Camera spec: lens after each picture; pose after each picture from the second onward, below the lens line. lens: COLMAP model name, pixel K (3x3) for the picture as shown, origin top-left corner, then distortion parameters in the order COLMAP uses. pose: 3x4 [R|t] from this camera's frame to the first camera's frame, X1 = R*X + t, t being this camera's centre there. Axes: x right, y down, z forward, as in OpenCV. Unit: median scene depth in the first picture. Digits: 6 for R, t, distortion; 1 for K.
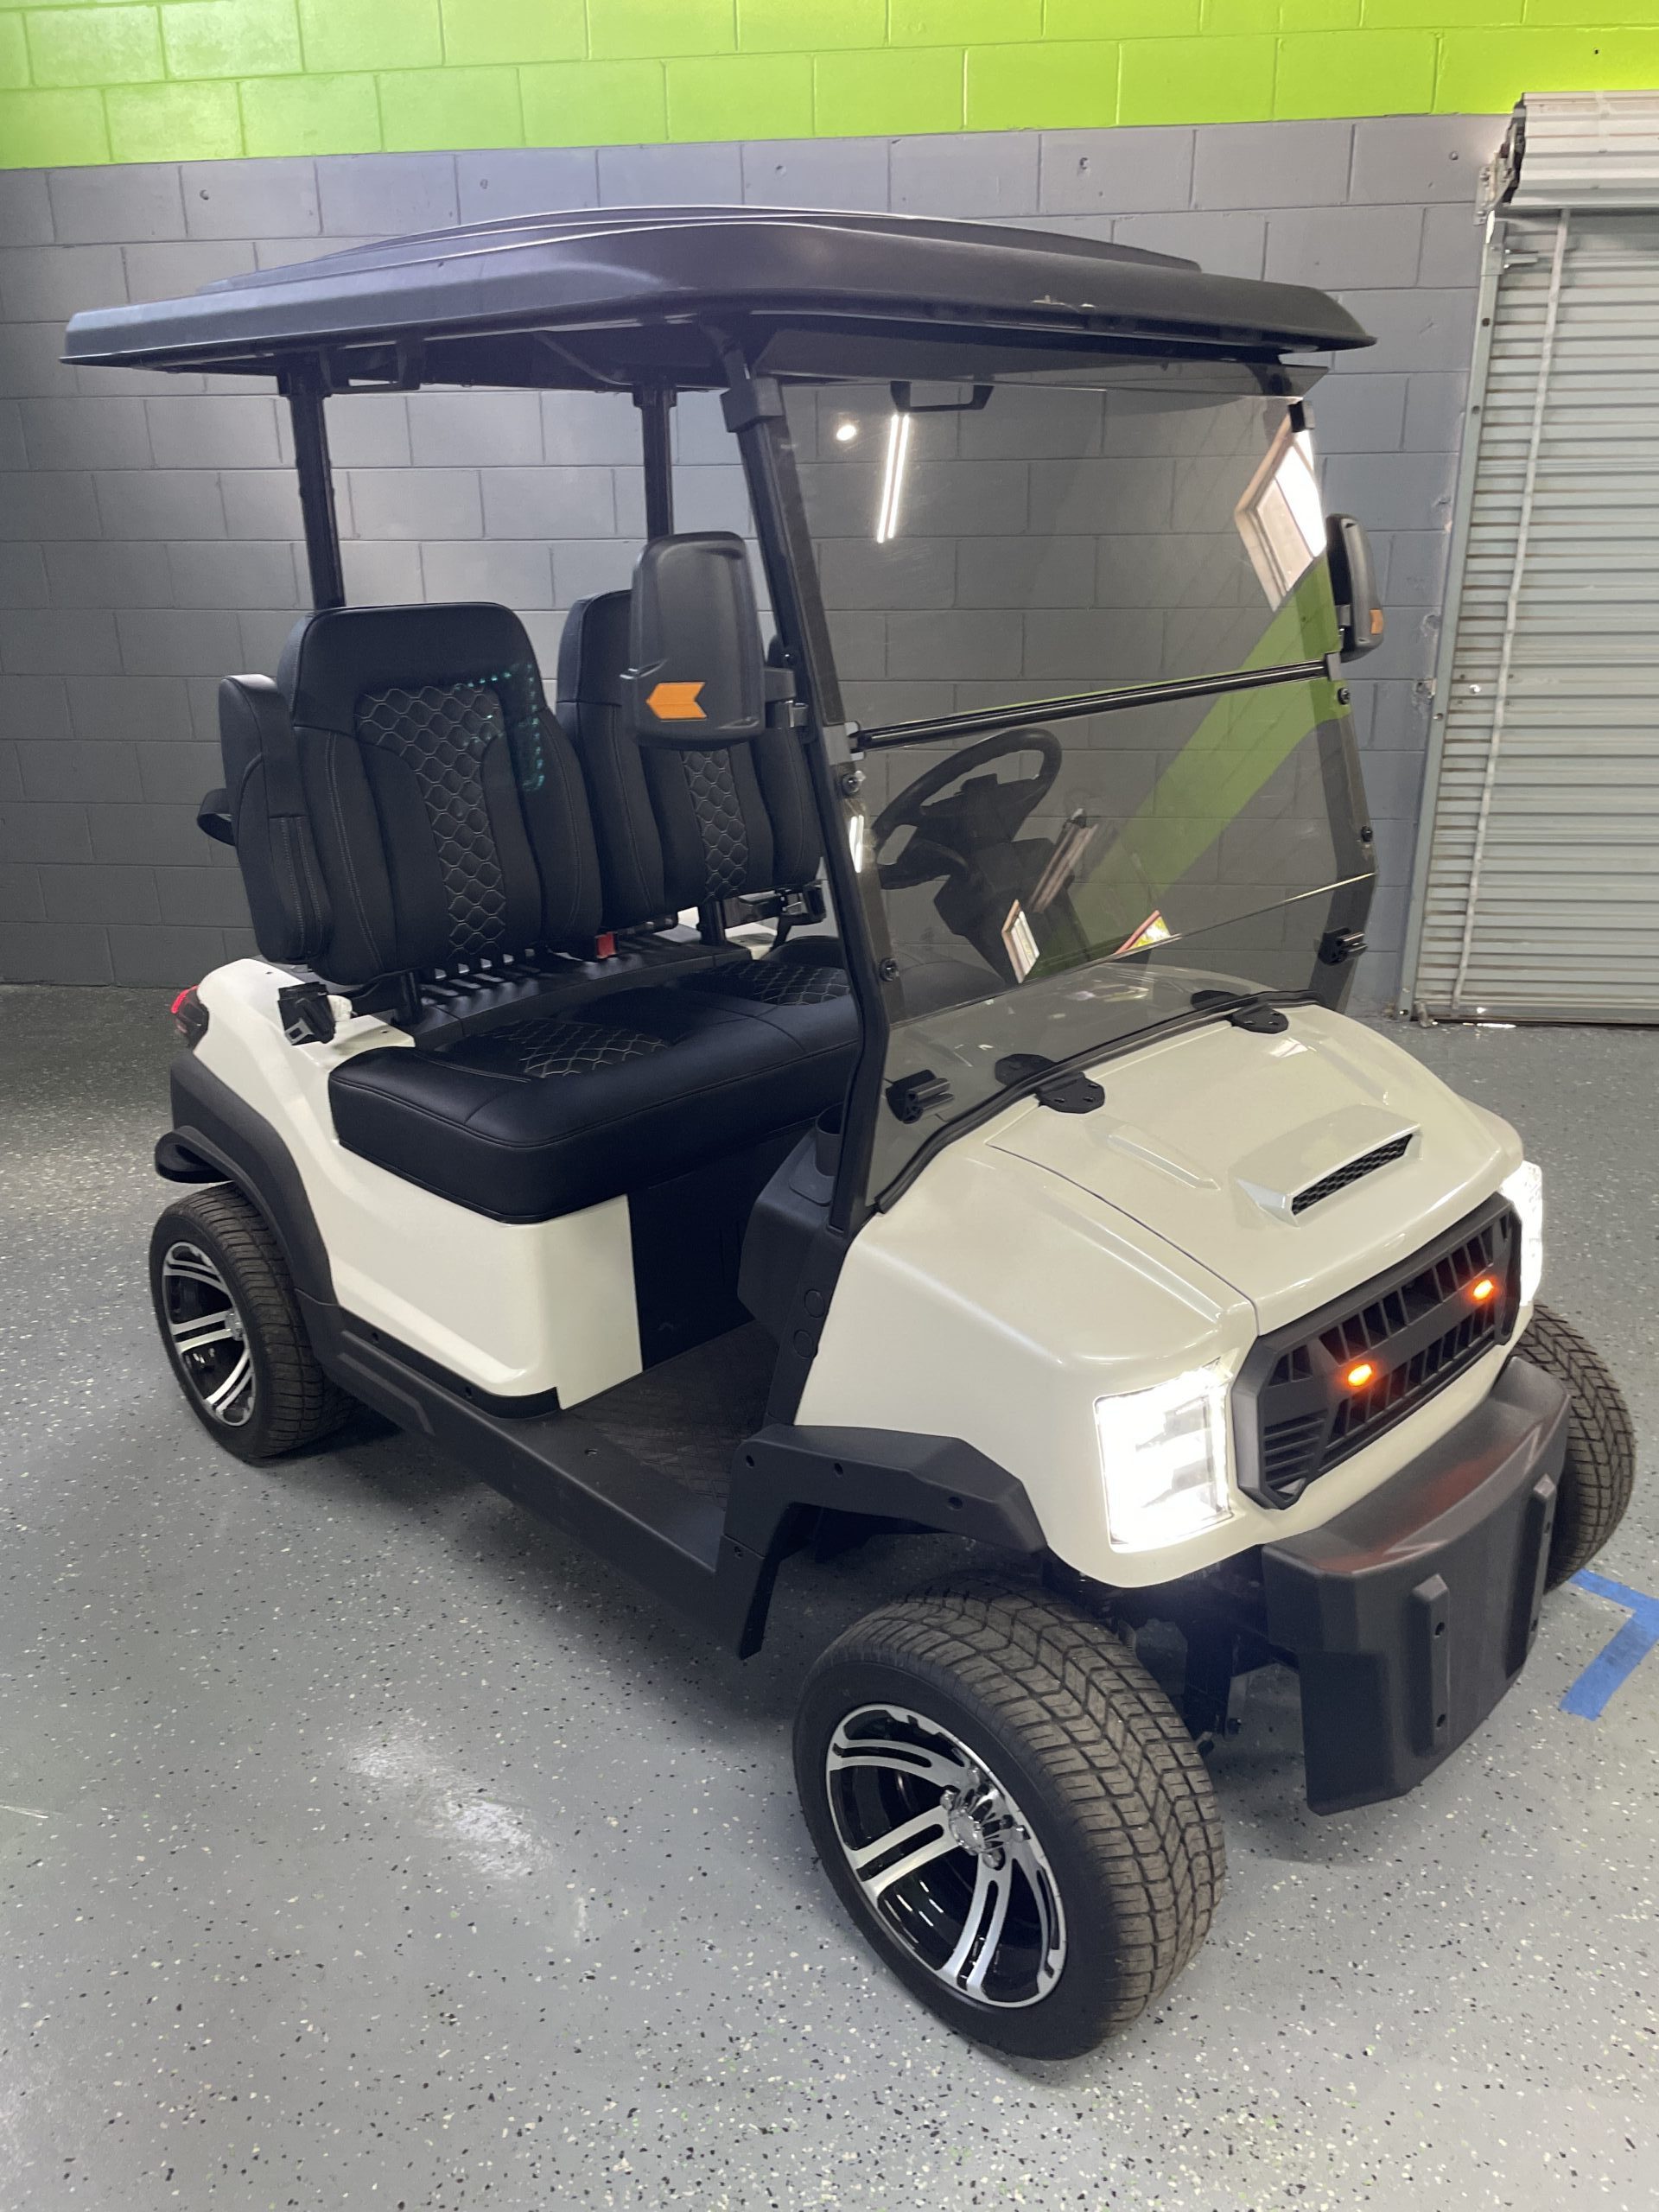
lens RADIAL K [[1696.6, 0, 835.1], [0, 1696.6, 1092.6], [0, 0, 1]] dist [0.076363, -0.100065]
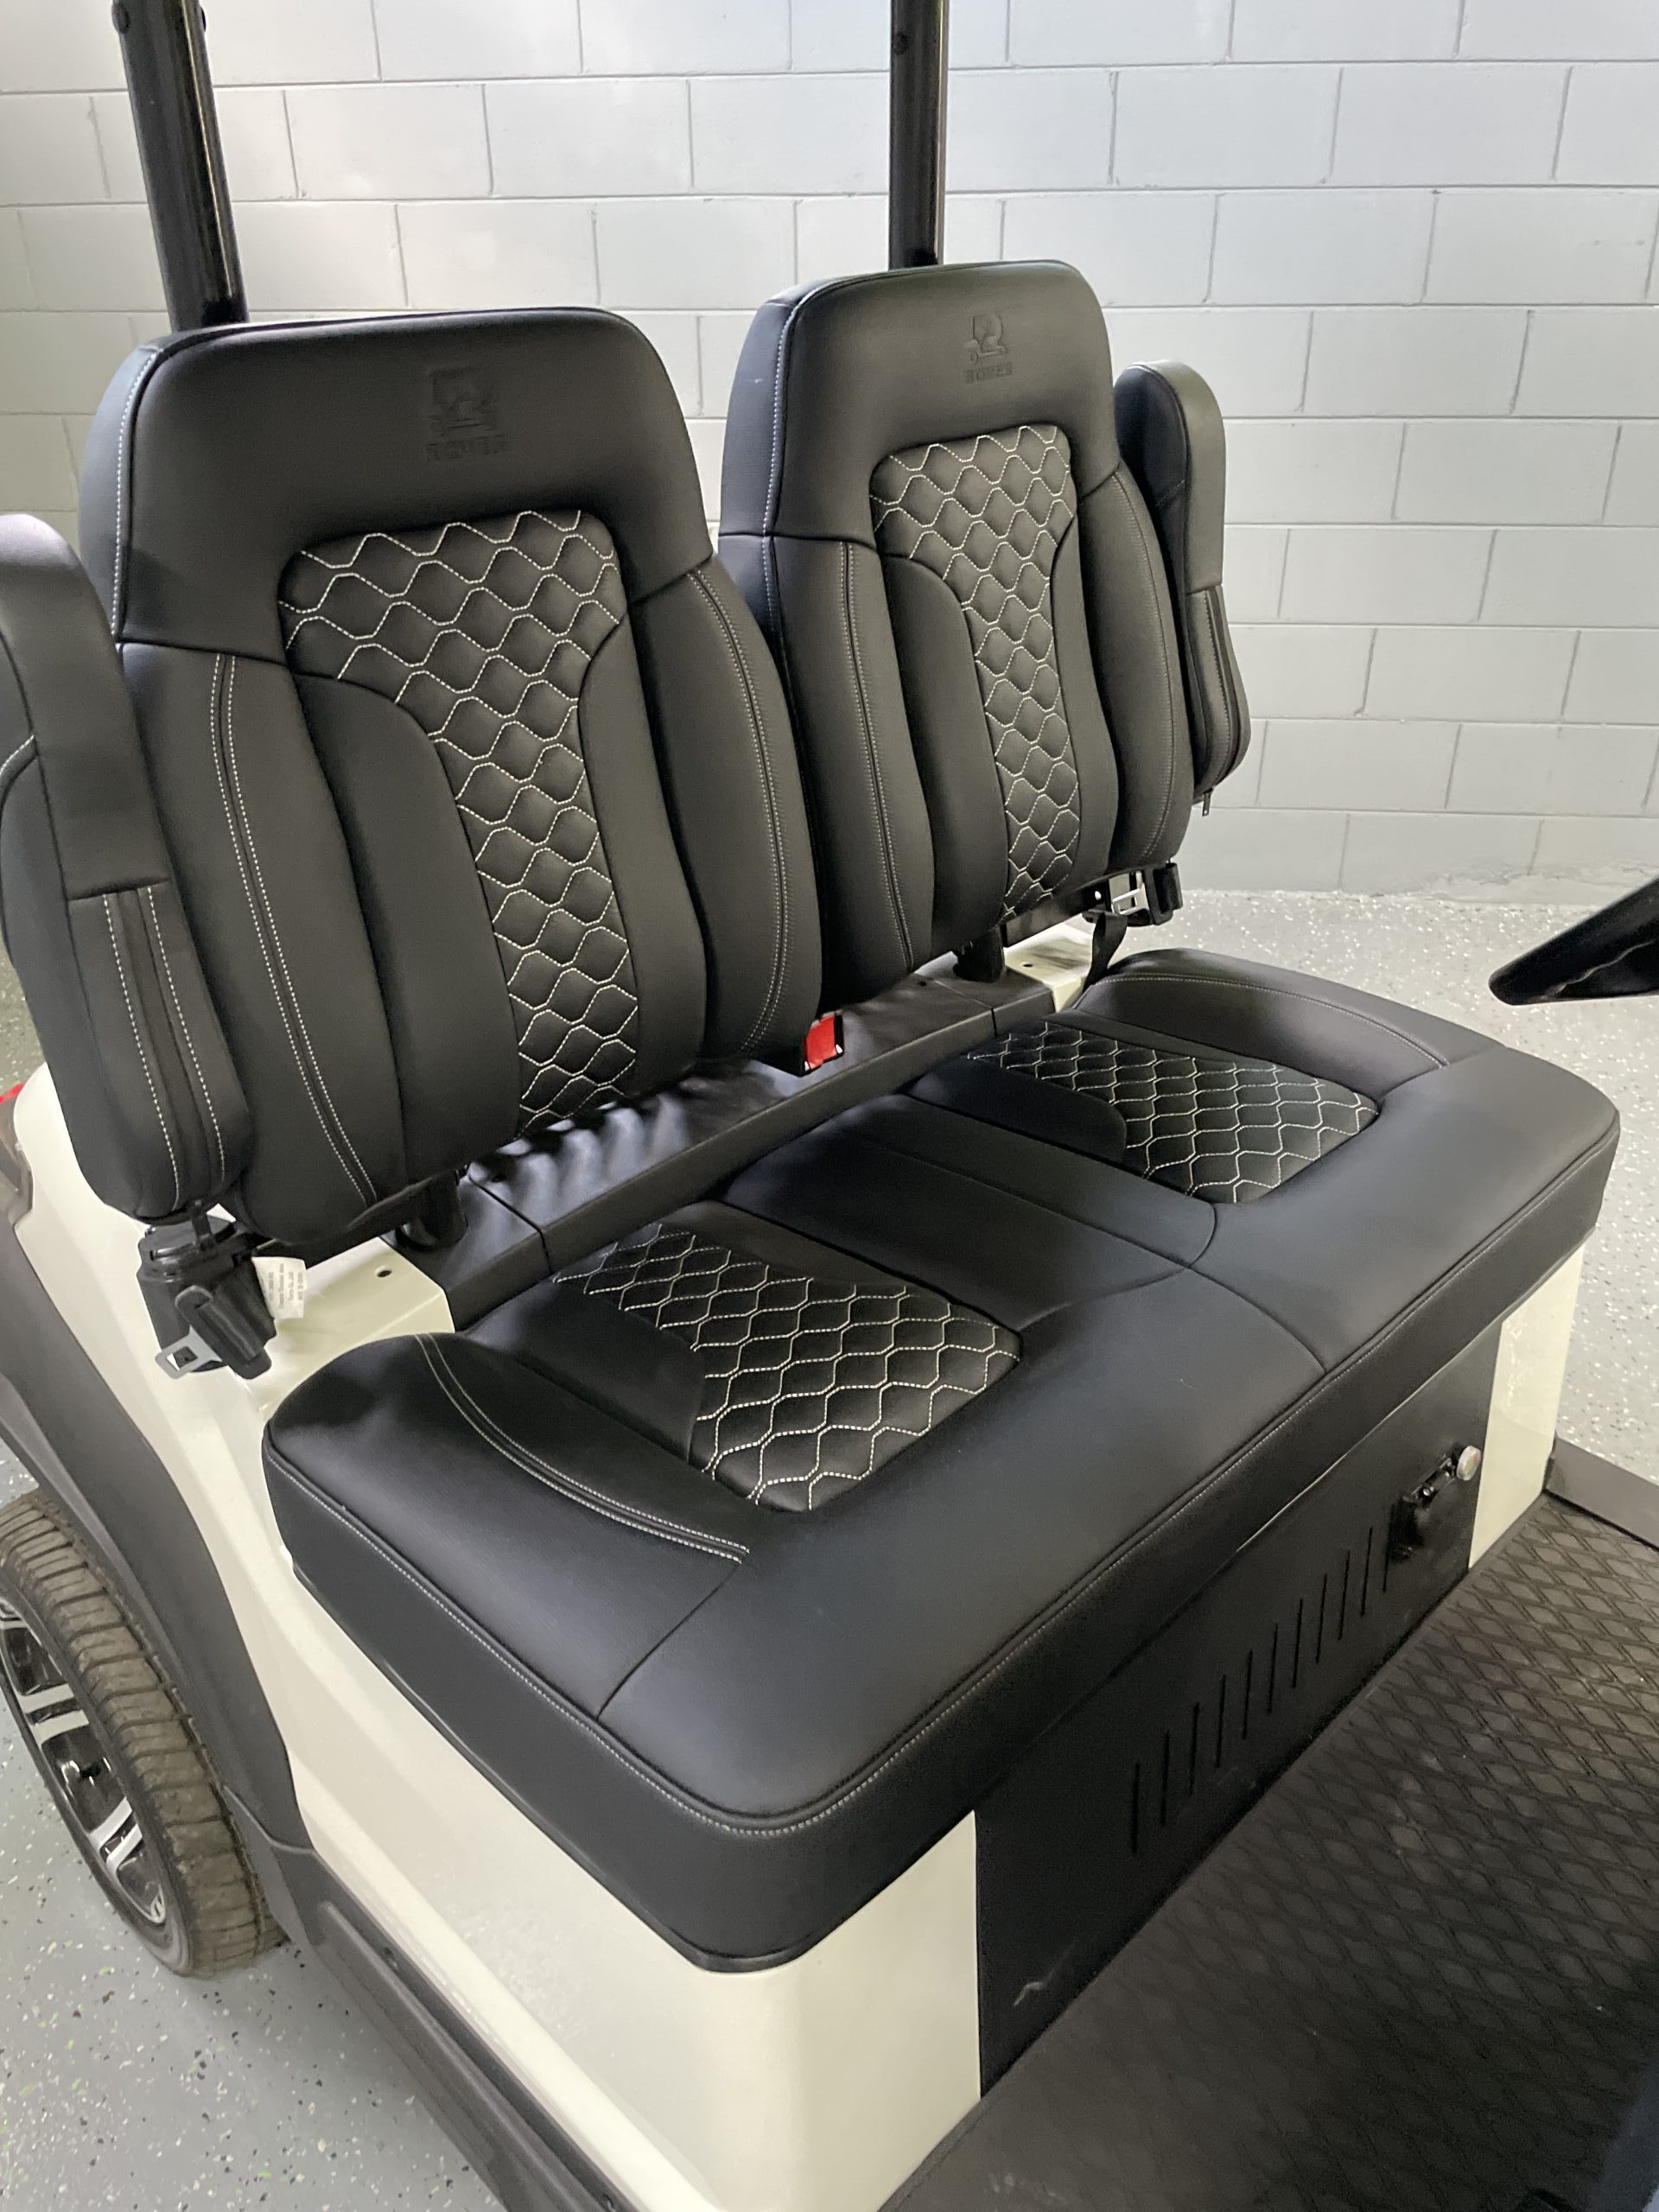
lens RADIAL K [[1696.6, 0, 835.1], [0, 1696.6, 1092.6], [0, 0, 1]] dist [0.076363, -0.100065]
pose [[0.999994, -0.003066, 0.001542, -0.137466], [0.002790, 0.987898, 0.155081, -0.155250], [-0.001999, -0.155075, 0.987901, 0.531001]]
